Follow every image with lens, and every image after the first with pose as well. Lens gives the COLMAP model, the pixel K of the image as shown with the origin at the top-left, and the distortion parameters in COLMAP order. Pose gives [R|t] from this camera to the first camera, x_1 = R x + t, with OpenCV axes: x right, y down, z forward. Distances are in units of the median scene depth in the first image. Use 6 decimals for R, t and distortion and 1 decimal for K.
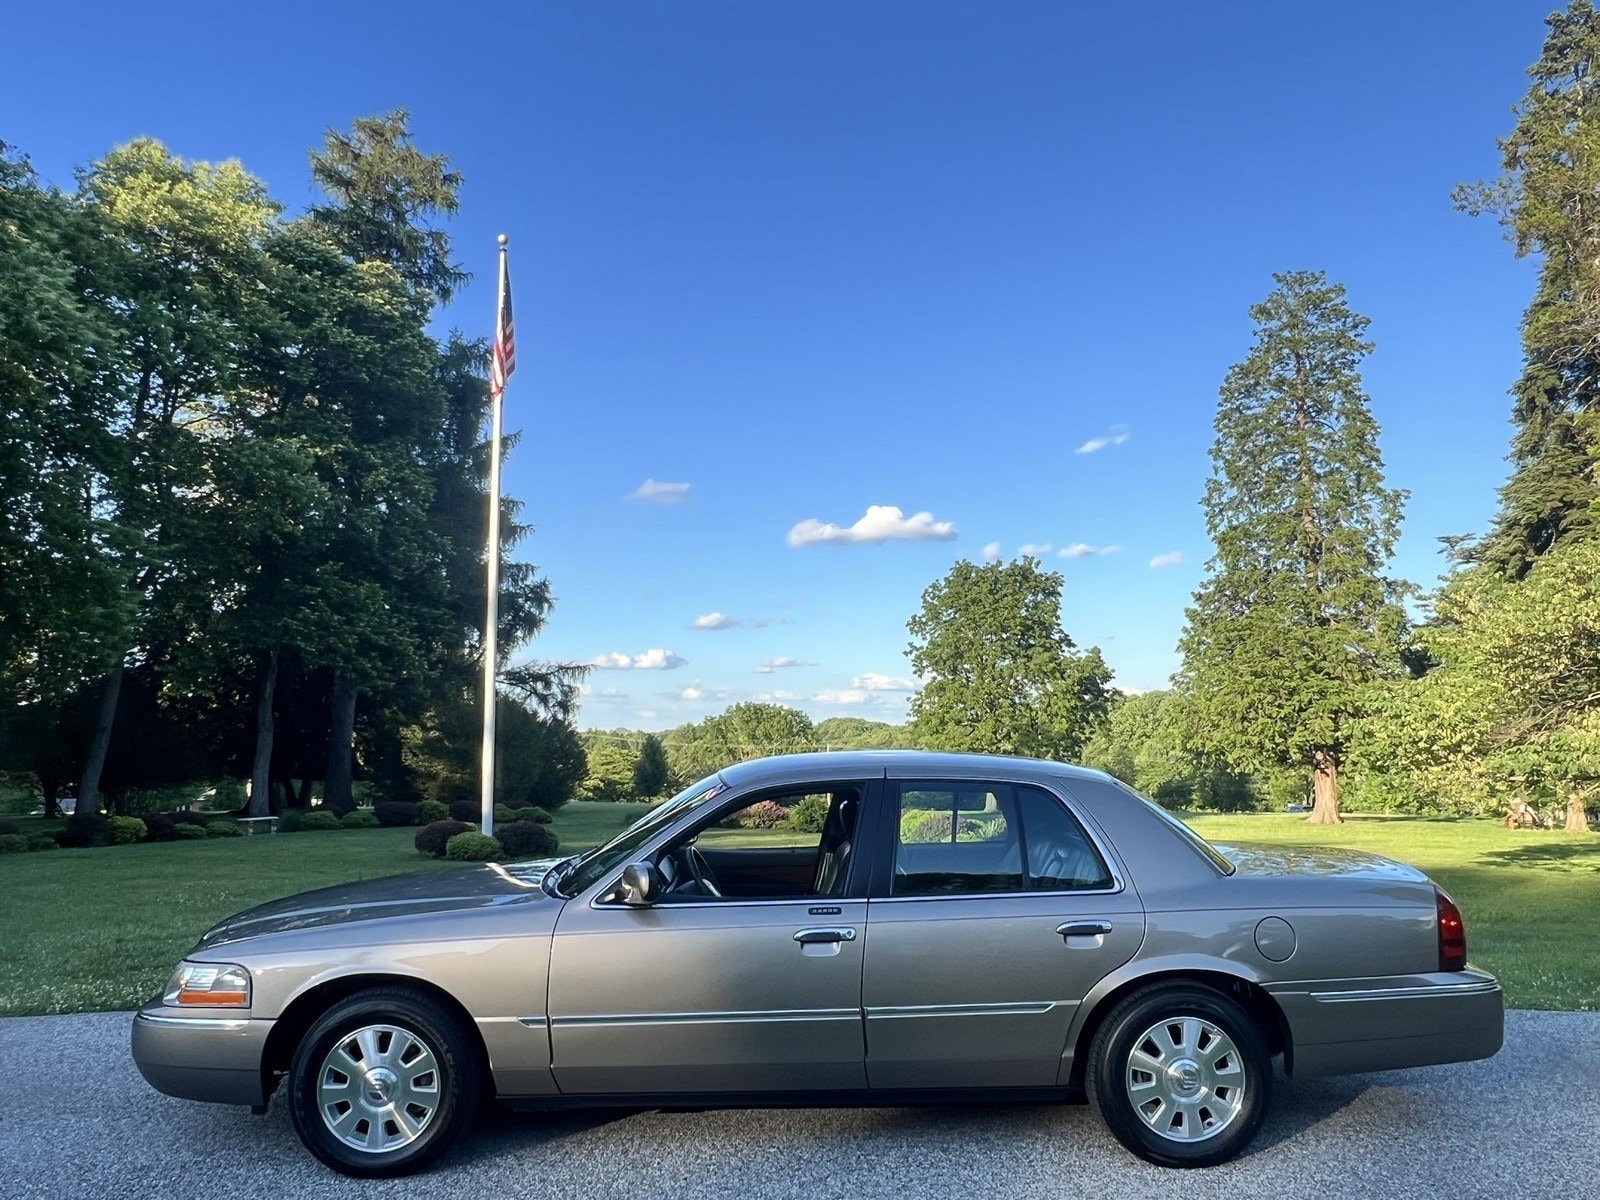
lens RADIAL K [[1237.4, 0, 780.1], [0, 1237.4, 599.9], [0, 0, 1]] dist [0.012059, -0.001910]
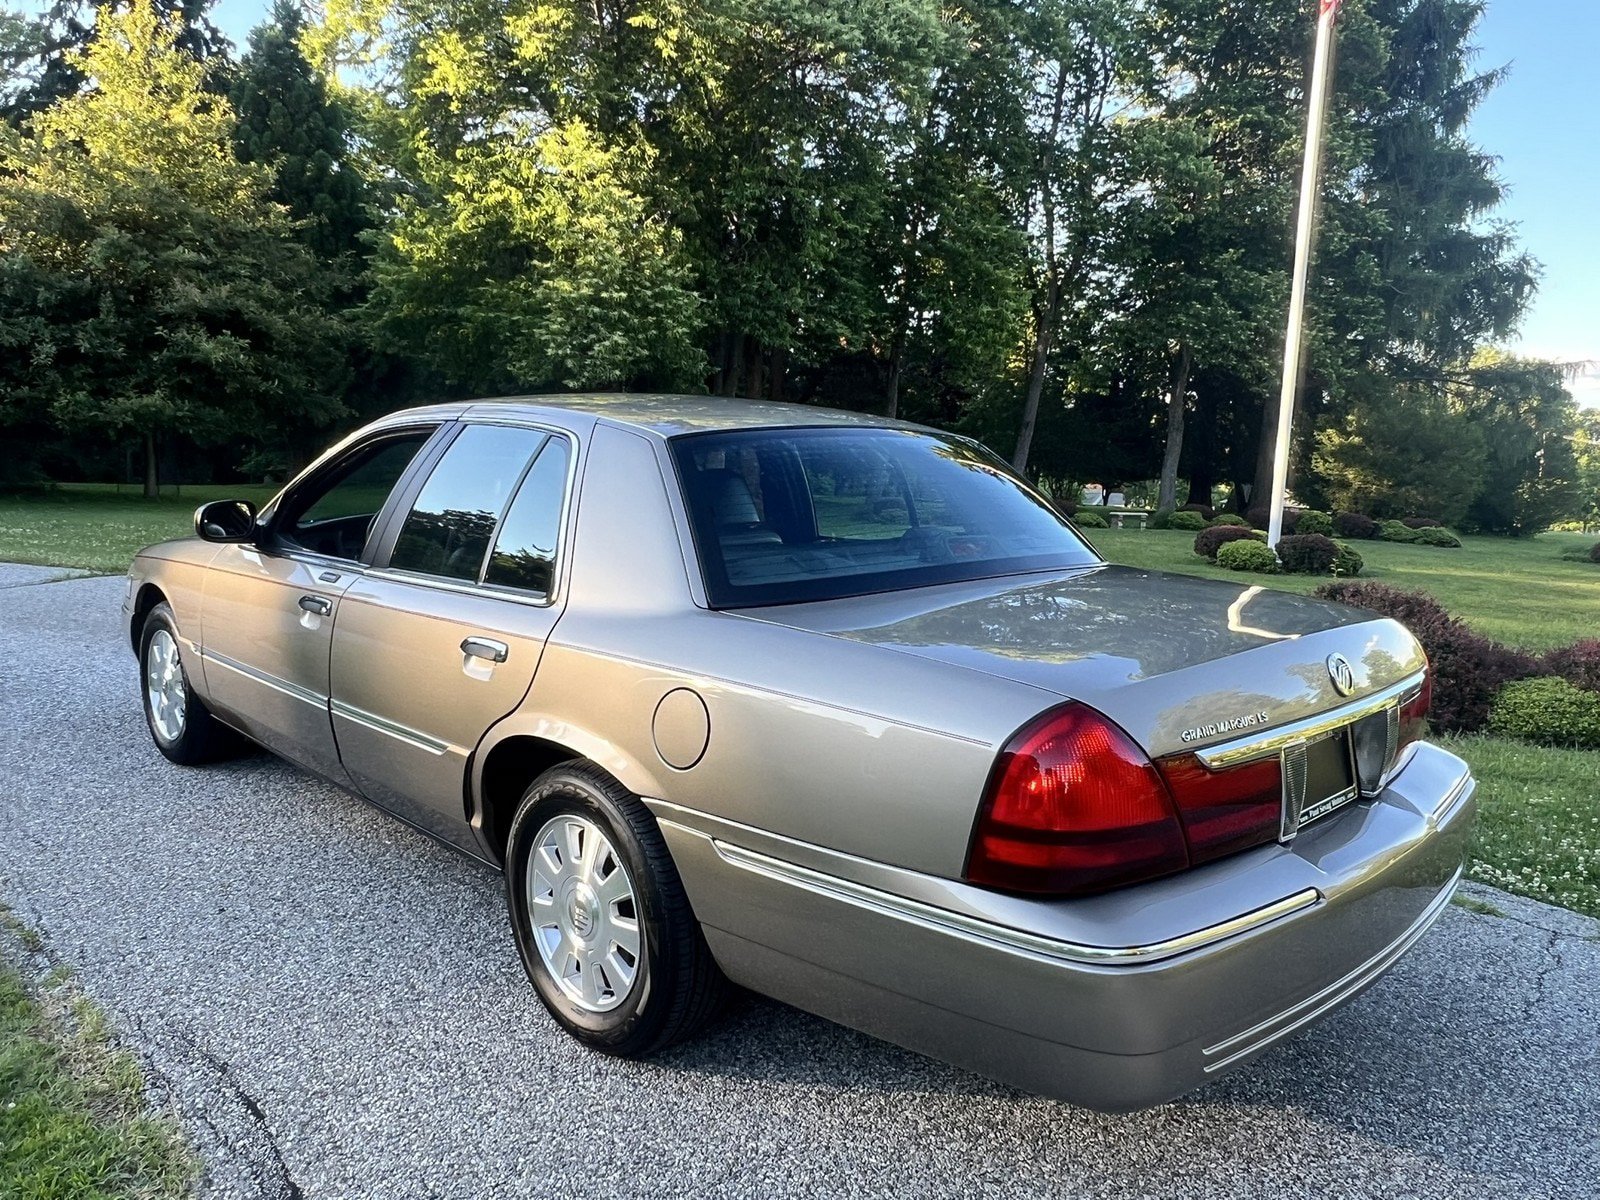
lens RADIAL K [[1225.9, 0, 803.2], [0, 1225.9, 603.1], [0, 0, 1]] dist [0.039966, -0.050540]
pose [[0.676597, 0.129729, -0.724836, 0.114933], [0.042095, 0.975934, 0.213963, 0.015086], [0.735149, -0.175279, 0.654853, 0.096888]]
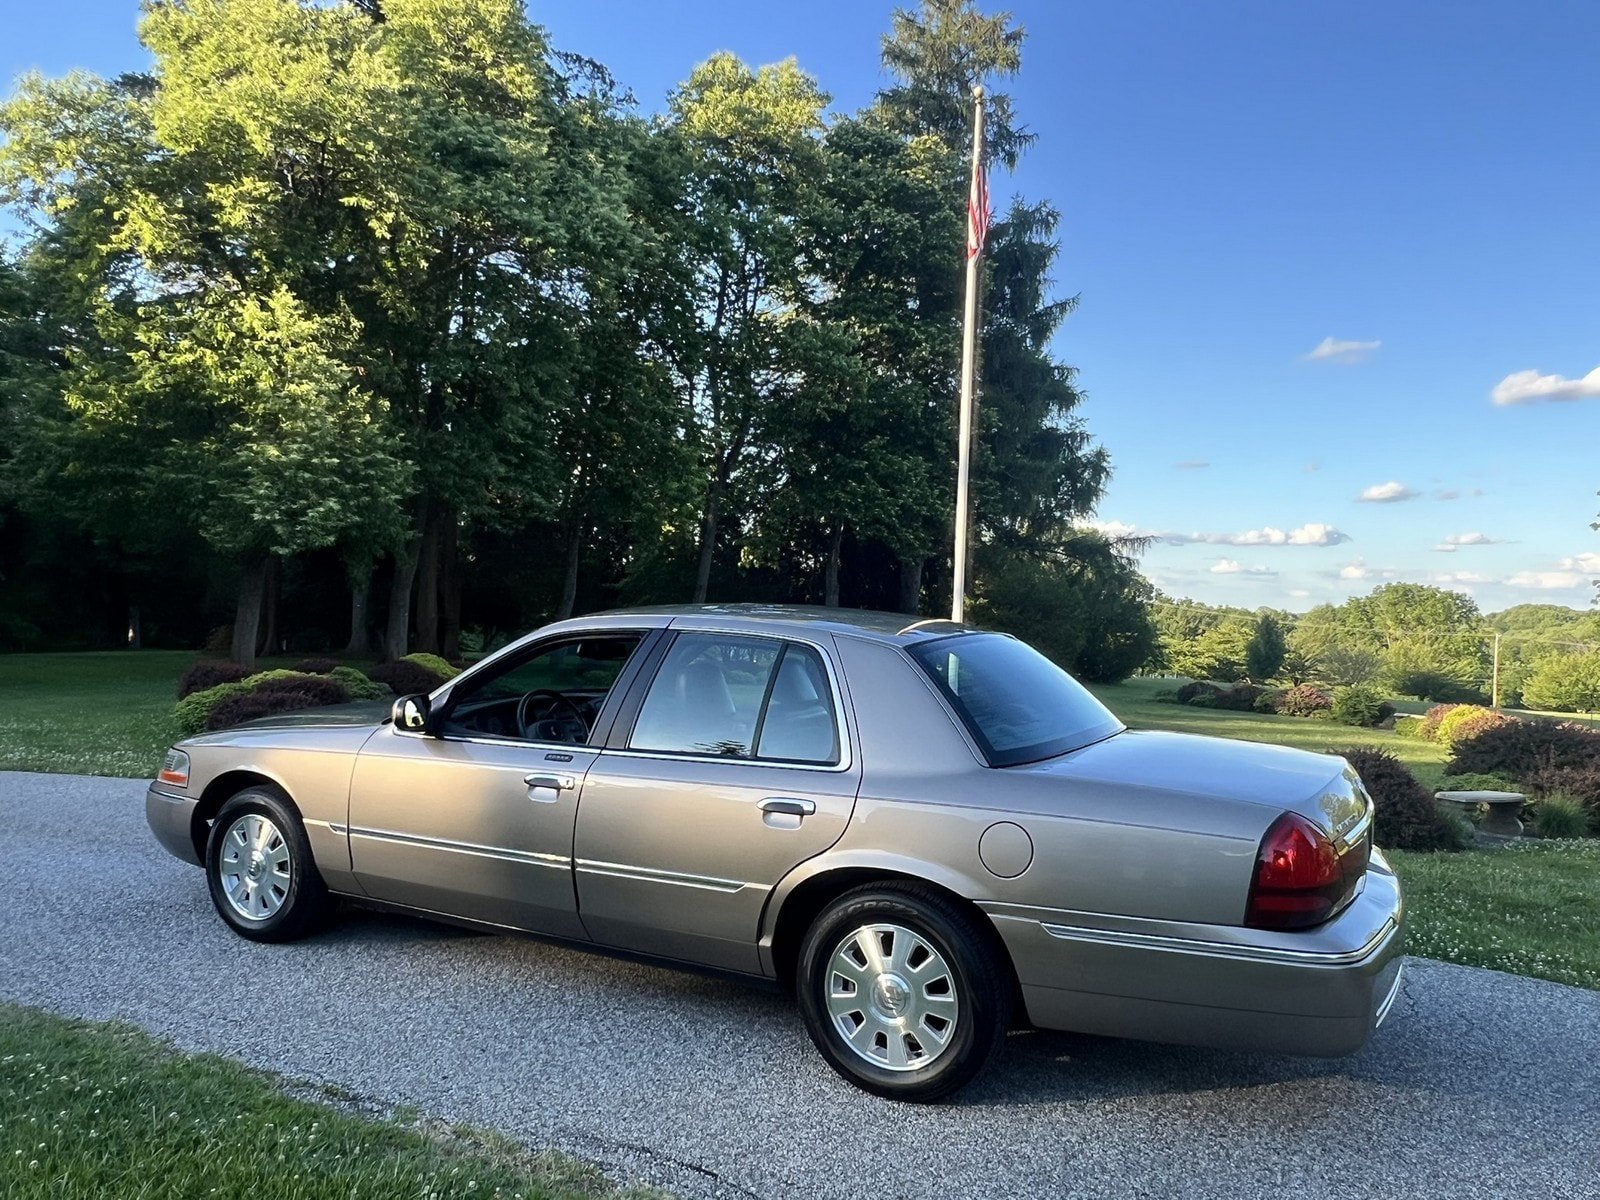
lens RADIAL K [[1228.7, 0, 802.9], [0, 1228.7, 596.7], [0, 0, 1]] dist [0.058249, -0.075202]
pose [[0.870076, 0.032913, -0.491817, 0.095185], [0.015575, 0.995434, 0.094169, 0.005206], [0.492671, -0.089595, 0.865591, 0.038125]]
